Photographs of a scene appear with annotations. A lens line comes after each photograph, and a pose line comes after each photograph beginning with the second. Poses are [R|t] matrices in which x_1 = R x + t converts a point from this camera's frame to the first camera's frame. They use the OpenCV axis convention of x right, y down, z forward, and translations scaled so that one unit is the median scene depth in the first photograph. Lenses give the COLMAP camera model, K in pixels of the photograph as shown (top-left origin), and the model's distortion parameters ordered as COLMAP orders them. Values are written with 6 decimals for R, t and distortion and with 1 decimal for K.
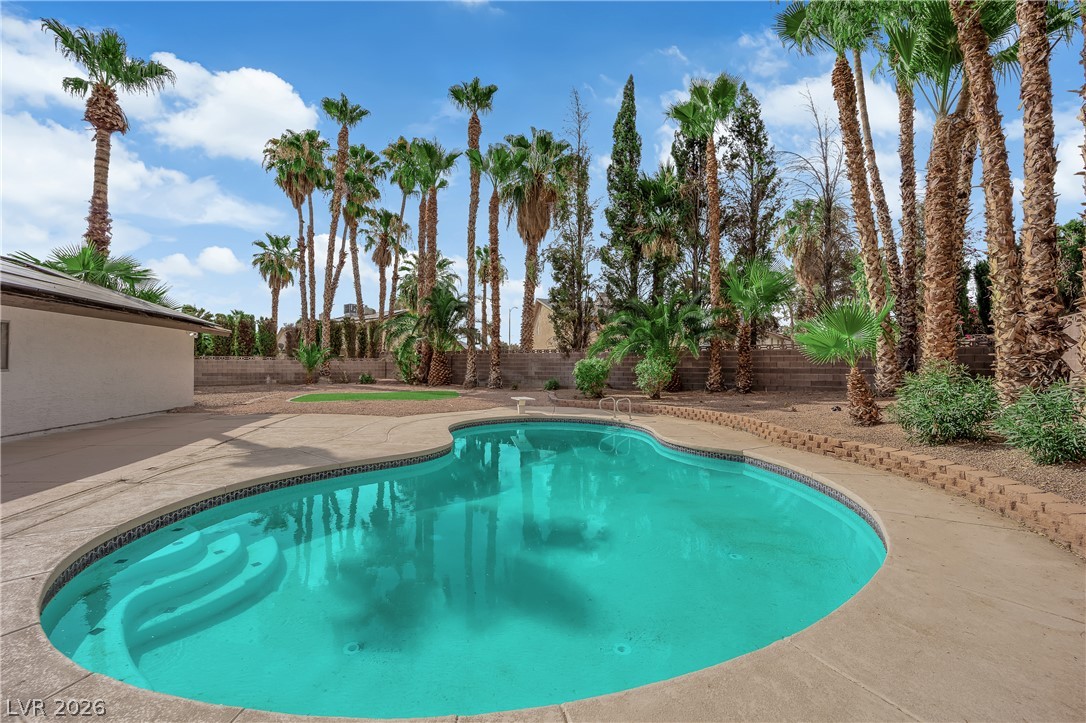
lens RADIAL K [[448.9, 0, 536.0], [0, 448.9, 364.0], [0, 0, 1]] dist [-0.002543, -0.000310]
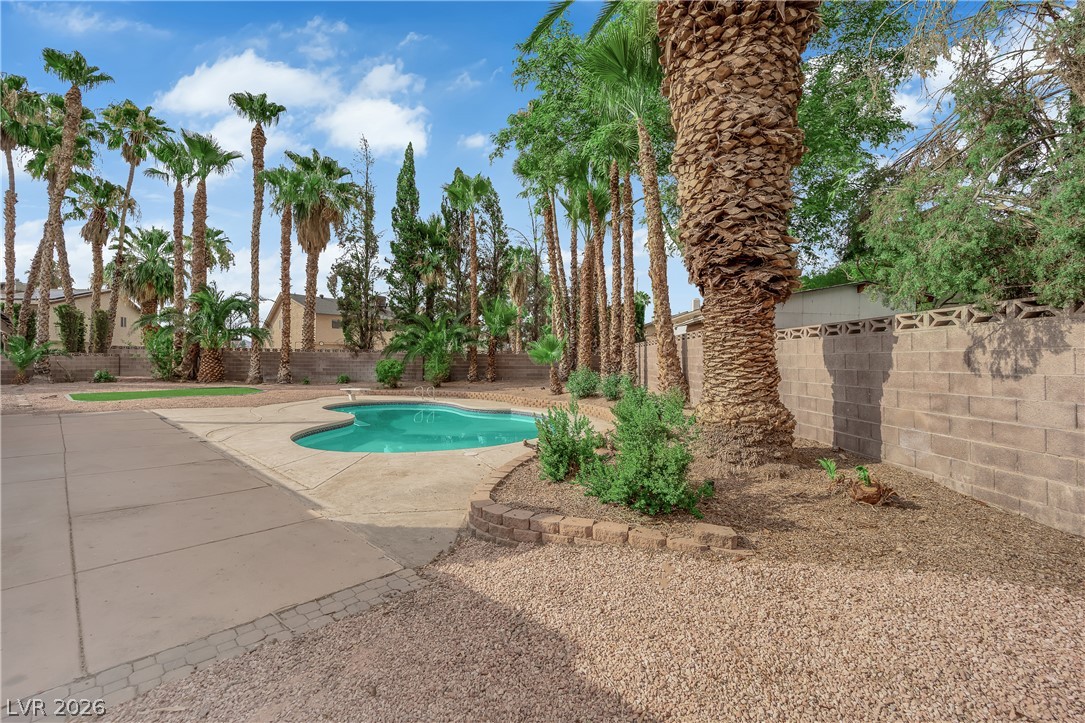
lens RADIAL K [[448.5, 0, 530.7], [0, 448.5, 362.9], [0, 0, 1]] dist [-0.002543, -0.000310]
pose [[0.824994, 0.002593, 0.565136, -0.245921], [-0.009647, 0.999908, 0.009495, -0.014455], [-0.565059, -0.013286, 0.824943, -0.294760]]
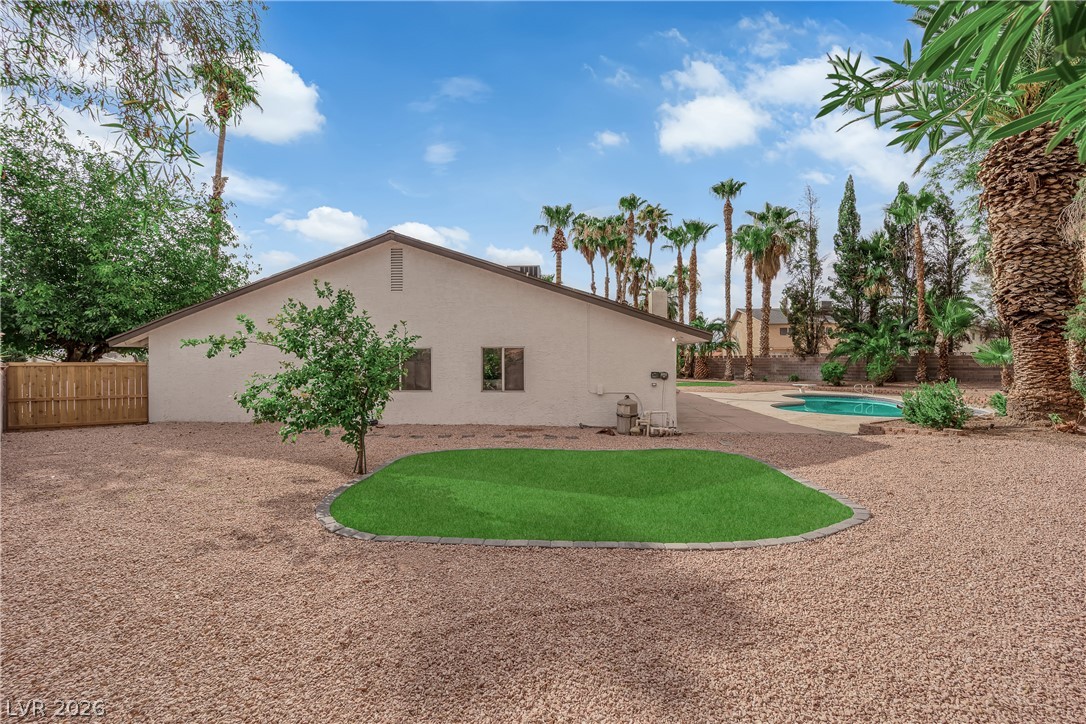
lens RADIAL K [[448.9, 0, 550.0], [0, 448.9, 362.7], [0, 0, 1]] dist [-0.002543, -0.000310]
pose [[0.960244, -0.012471, -0.278882, -0.362716], [0.014131, 0.999892, 0.003945, -0.027122], [0.278803, -0.007729, 0.960317, -0.767137]]
